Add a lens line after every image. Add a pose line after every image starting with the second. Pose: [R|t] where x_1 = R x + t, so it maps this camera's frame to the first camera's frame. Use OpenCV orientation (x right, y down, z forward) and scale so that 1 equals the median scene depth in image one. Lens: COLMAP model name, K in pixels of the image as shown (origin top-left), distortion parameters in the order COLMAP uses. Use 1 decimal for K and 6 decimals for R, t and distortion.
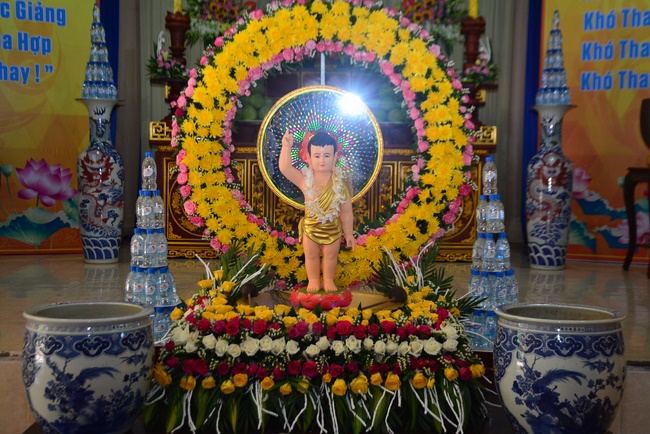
lens RADIAL K [[1024.7, 0, 323.6], [0, 1024.7, 218.3], [0, 0, 1]] dist [0.198033, 0.038123]
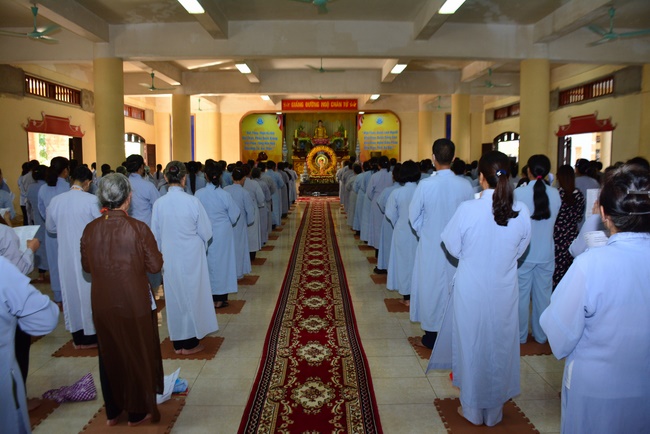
lens RADIAL K [[509.6, 0, 327.1], [0, 509.6, 217.8], [0, 0, 1]] dist [-0.147612, 0.104035]
pose [[0.999649, -0.018642, 0.018835, -0.052679], [0.017567, 0.998292, 0.055725, 0.216261], [-0.019841, -0.055375, 0.998268, -4.098656]]
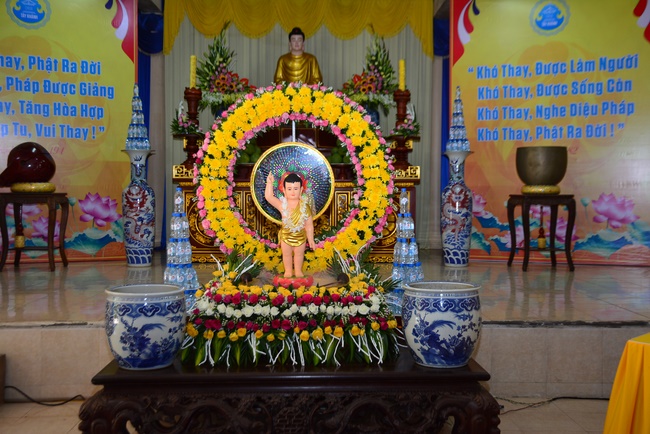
lens RADIAL K [[786.3, 0, 327.2], [0, 786.3, 216.1], [0, 0, 1]] dist [0.023547, 0.017368]
pose [[0.999373, -0.011742, 0.033408, 0.008317], [0.012538, 0.999640, -0.023710, 0.007027], [-0.033118, 0.024114, 0.999160, -0.150197]]
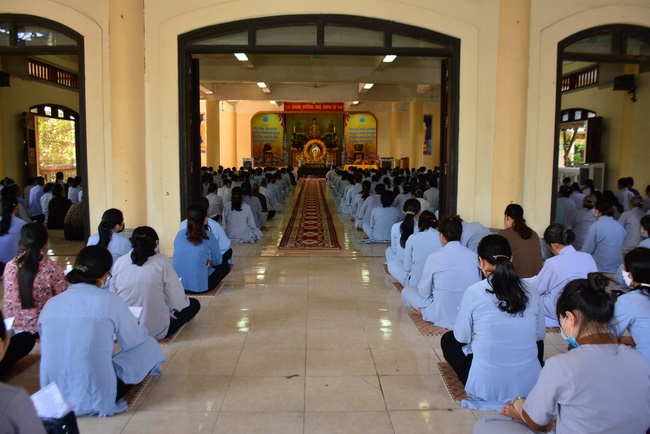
lens RADIAL K [[509.6, 0, 327.1], [0, 509.6, 217.8], [0, 0, 1]] dist [-0.147612, 0.104035]
pose [[0.999418, -0.011974, 0.031938, -0.065313], [0.009826, 0.997731, 0.066606, 0.356107], [-0.032663, -0.066254, 0.997268, -5.572428]]
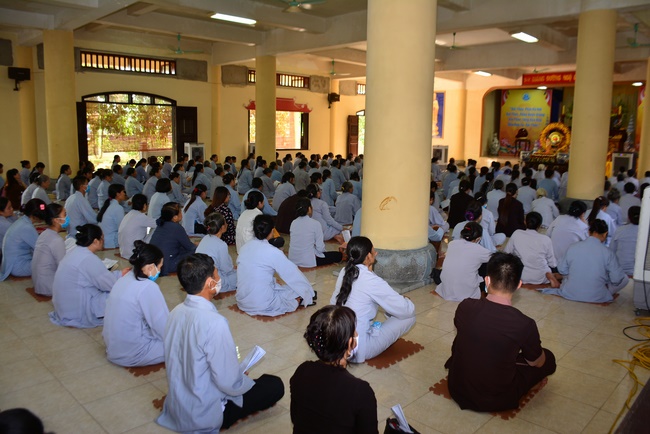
lens RADIAL K [[509.6, 0, 327.1], [0, 509.6, 217.8], [0, 0, 1]] dist [-0.147612, 0.104035]
pose [[0.719308, 0.108937, -0.686097, 1.734460], [-0.043242, 0.992734, 0.112289, 0.238184], [0.693344, -0.051102, 0.718792, -3.826746]]
